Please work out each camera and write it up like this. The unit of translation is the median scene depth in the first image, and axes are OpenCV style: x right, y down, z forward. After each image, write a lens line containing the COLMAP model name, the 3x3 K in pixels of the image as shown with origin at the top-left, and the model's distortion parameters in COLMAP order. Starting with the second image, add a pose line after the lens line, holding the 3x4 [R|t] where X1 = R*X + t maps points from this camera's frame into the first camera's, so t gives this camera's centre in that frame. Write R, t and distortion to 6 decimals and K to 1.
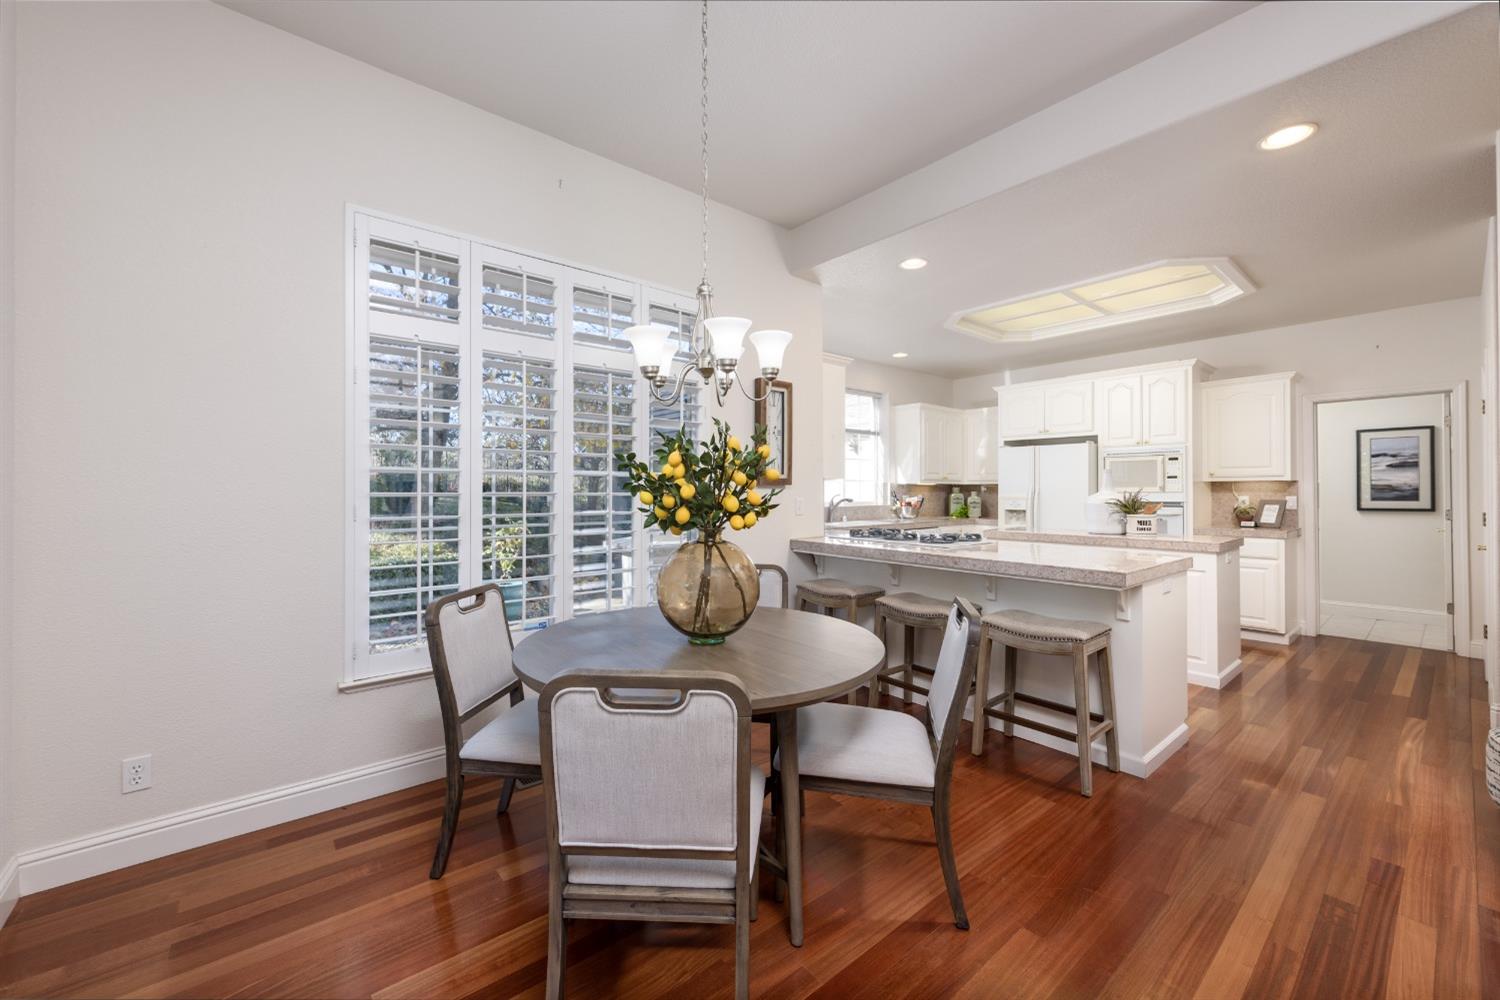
lens RADIAL K [[587.8, 0, 741.9], [0, 587.8, 487.7], [0, 0, 1]] dist [0.000967, 0.000154]
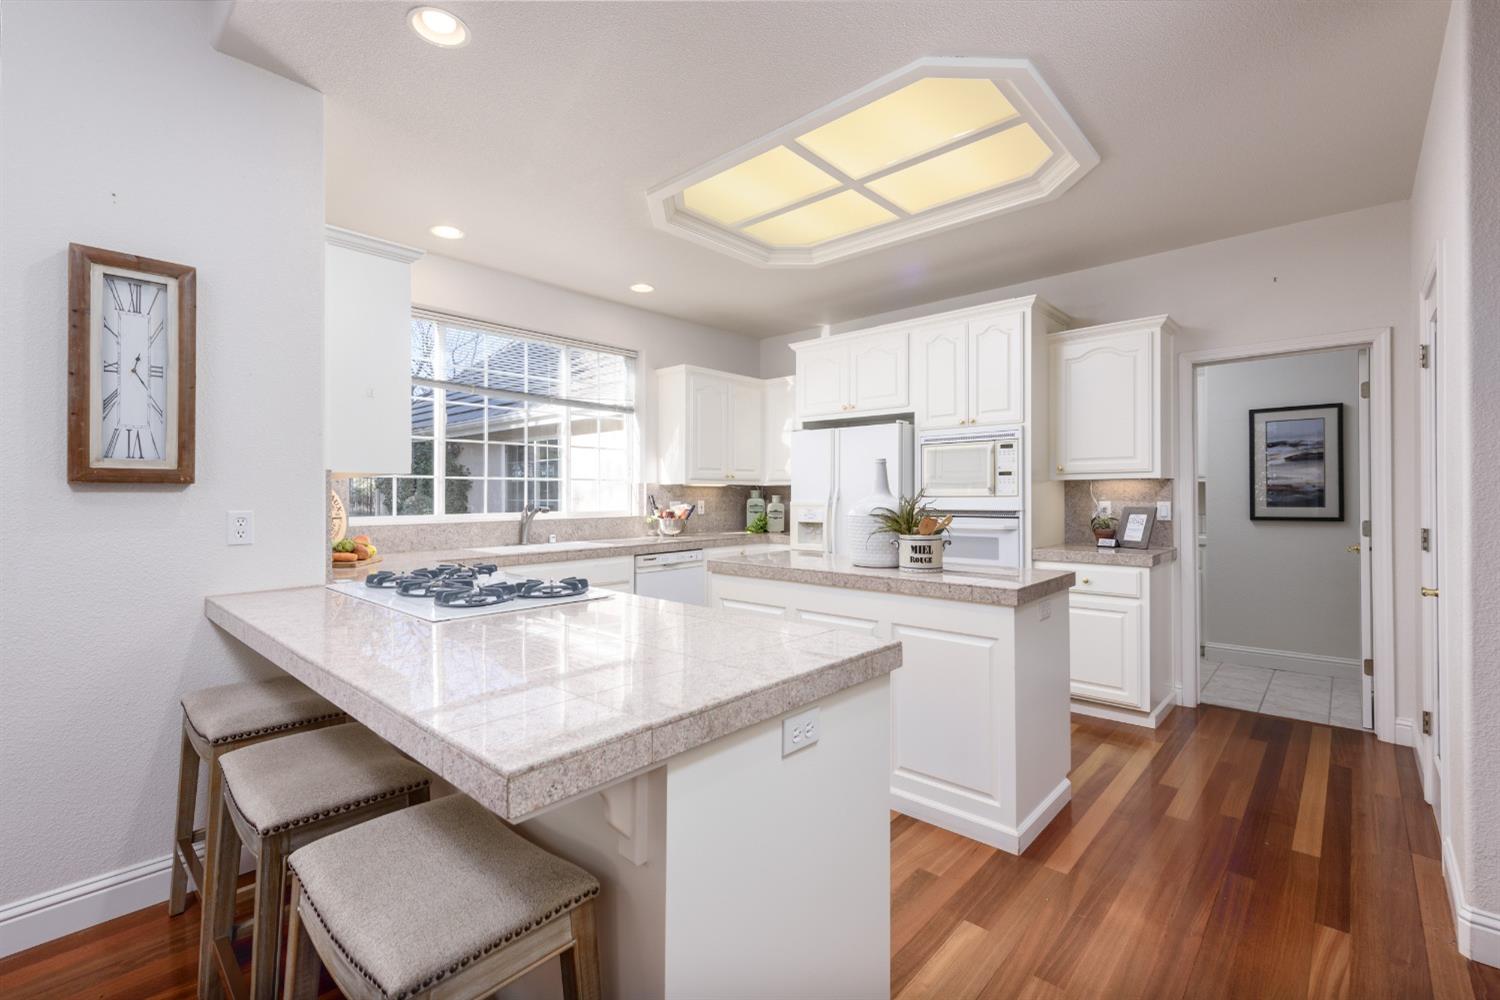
lens RADIAL K [[660.1, 0, 754.5], [0, 660.1, 491.2], [0, 0, 1]] dist [0.009335, -0.000353]
pose [[0.988420, -0.002128, 0.151725, 0.327852], [0.002256, 0.999997, -0.000671, 0.002009], [-0.151724, 0.001006, 0.988422, 0.294047]]
